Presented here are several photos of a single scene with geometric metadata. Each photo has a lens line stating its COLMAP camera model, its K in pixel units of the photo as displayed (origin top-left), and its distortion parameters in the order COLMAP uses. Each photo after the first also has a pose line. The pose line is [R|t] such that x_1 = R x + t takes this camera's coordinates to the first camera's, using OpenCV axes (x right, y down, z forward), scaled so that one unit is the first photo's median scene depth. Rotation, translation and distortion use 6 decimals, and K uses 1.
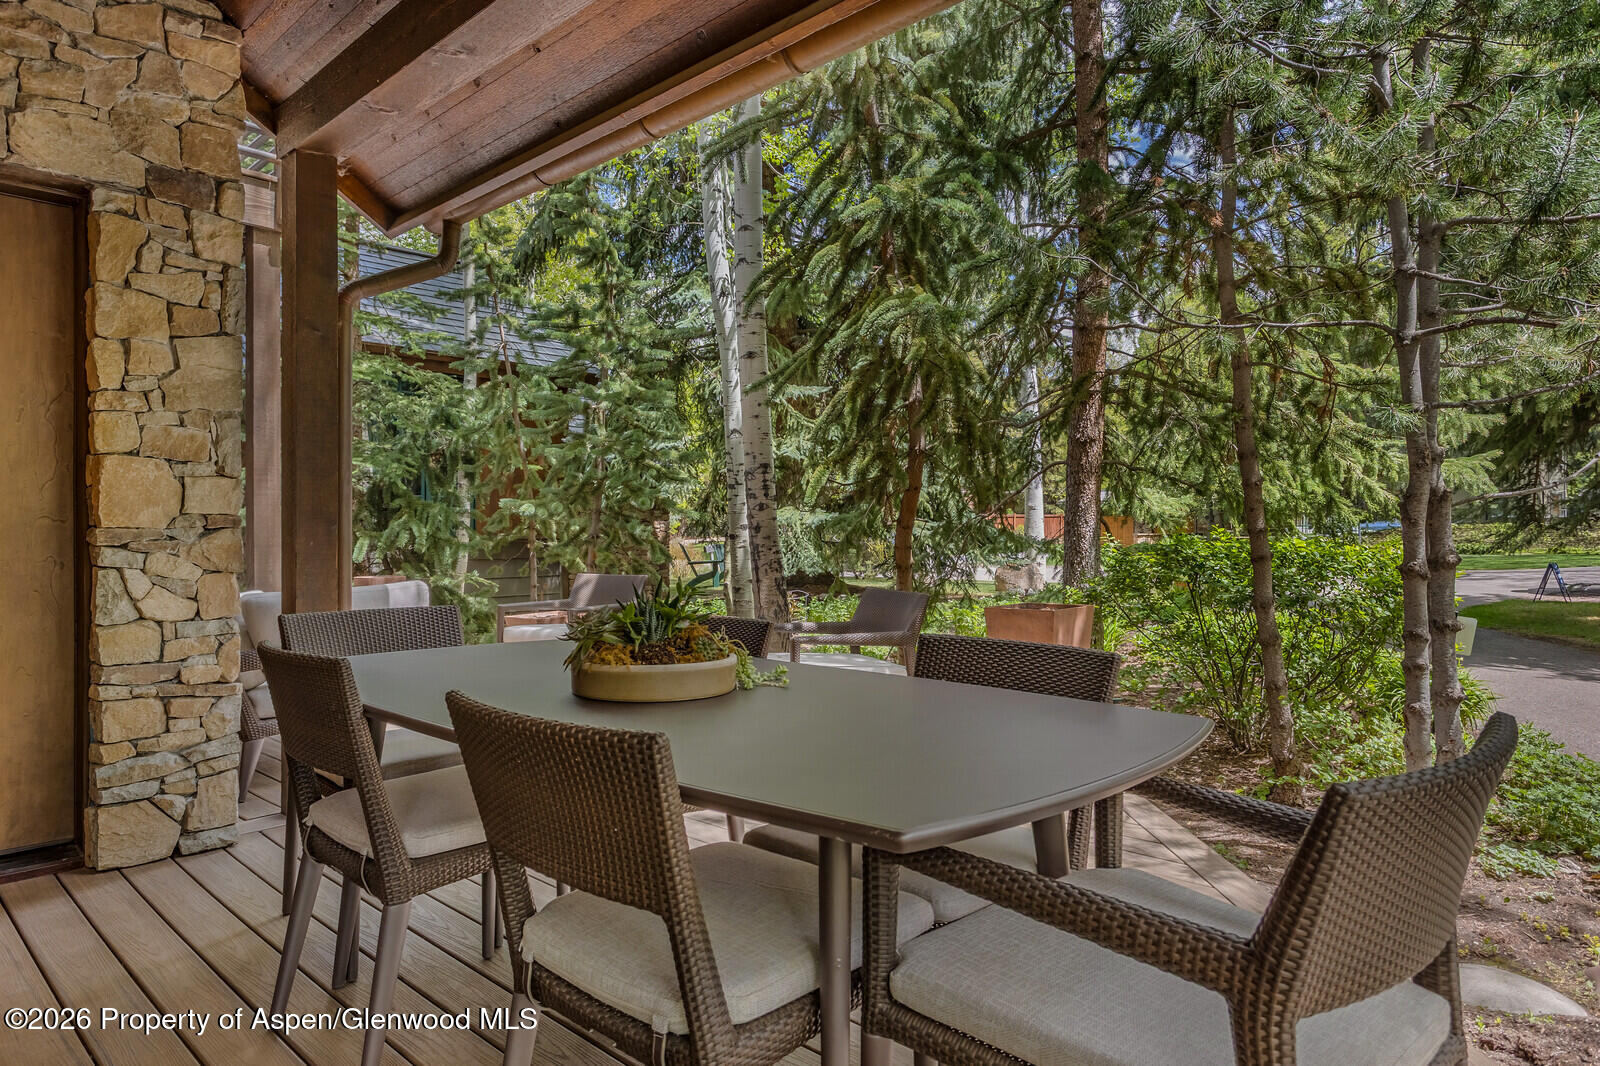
lens RADIAL K [[983.6, 0, 800.0], [0, 983.6, 535.8], [0, 0, 1]] dist [0.002277, 0.000687]
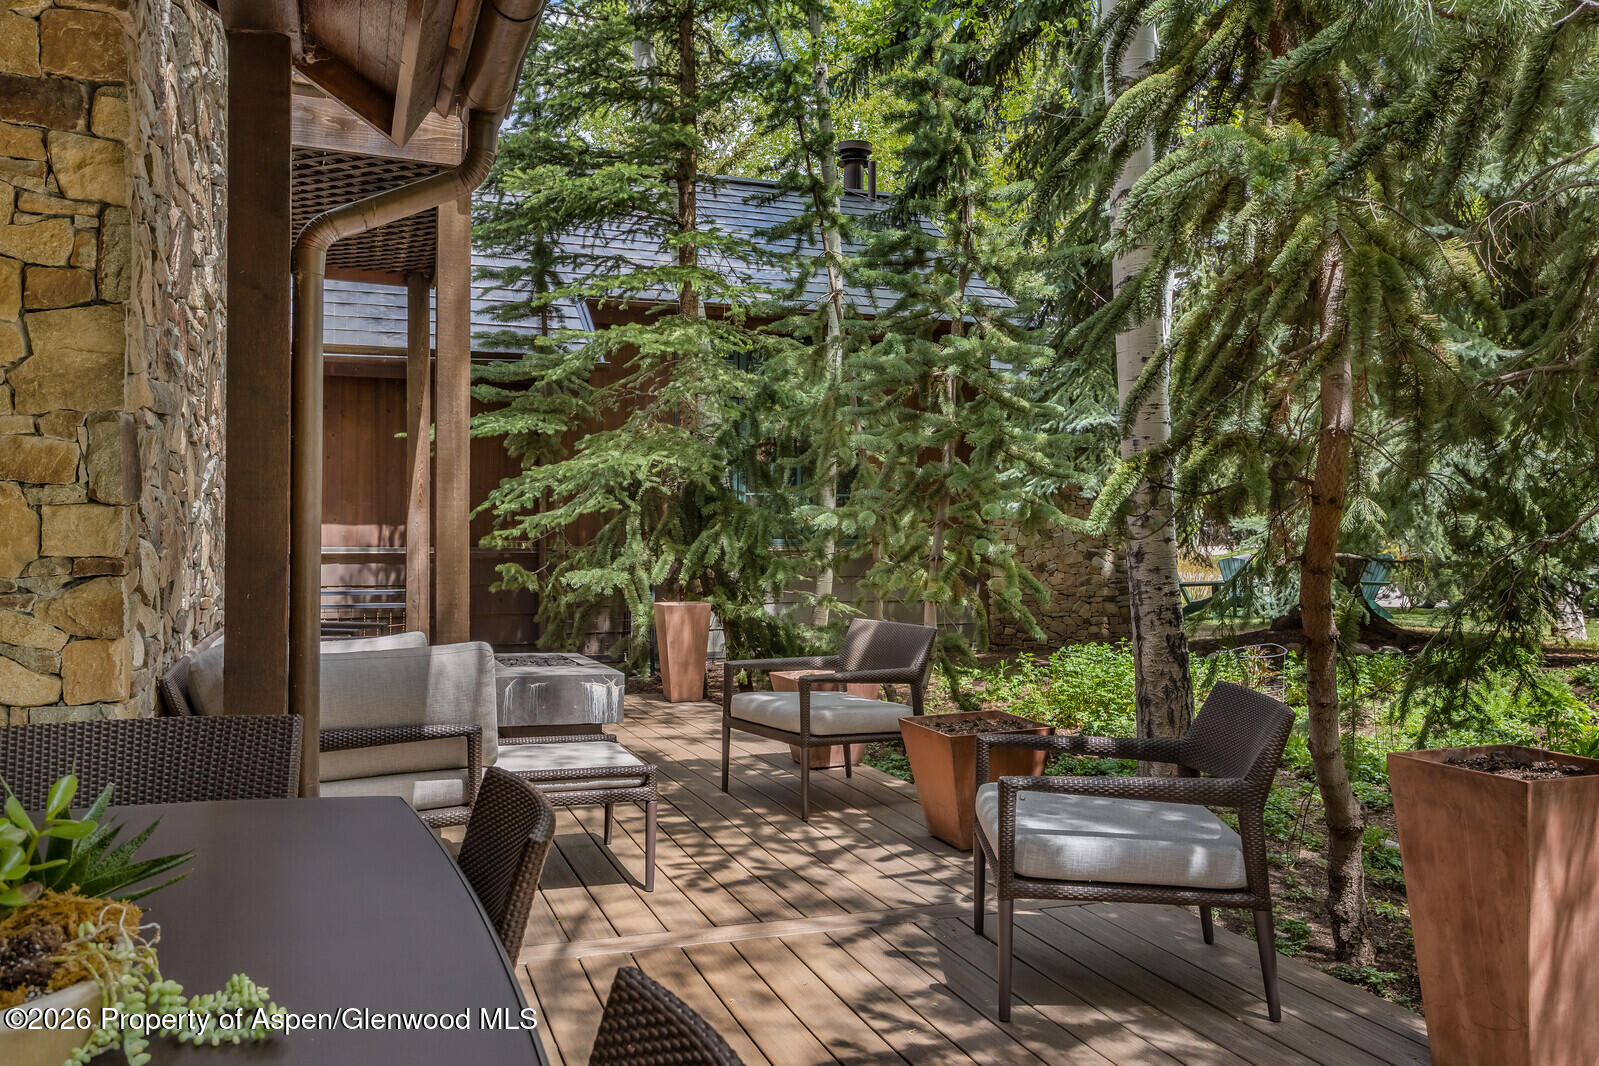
lens RADIAL K [[1251.5, 0, 795.8], [0, 1251.5, 530.6], [0, 0, 1]] dist [0.011314, -0.000328]
pose [[0.896476, 0.011178, -0.442951, 0.268089], [-0.012548, 0.999921, -0.000162, -0.047429], [0.442914, 0.005703, 0.896546, 0.416652]]
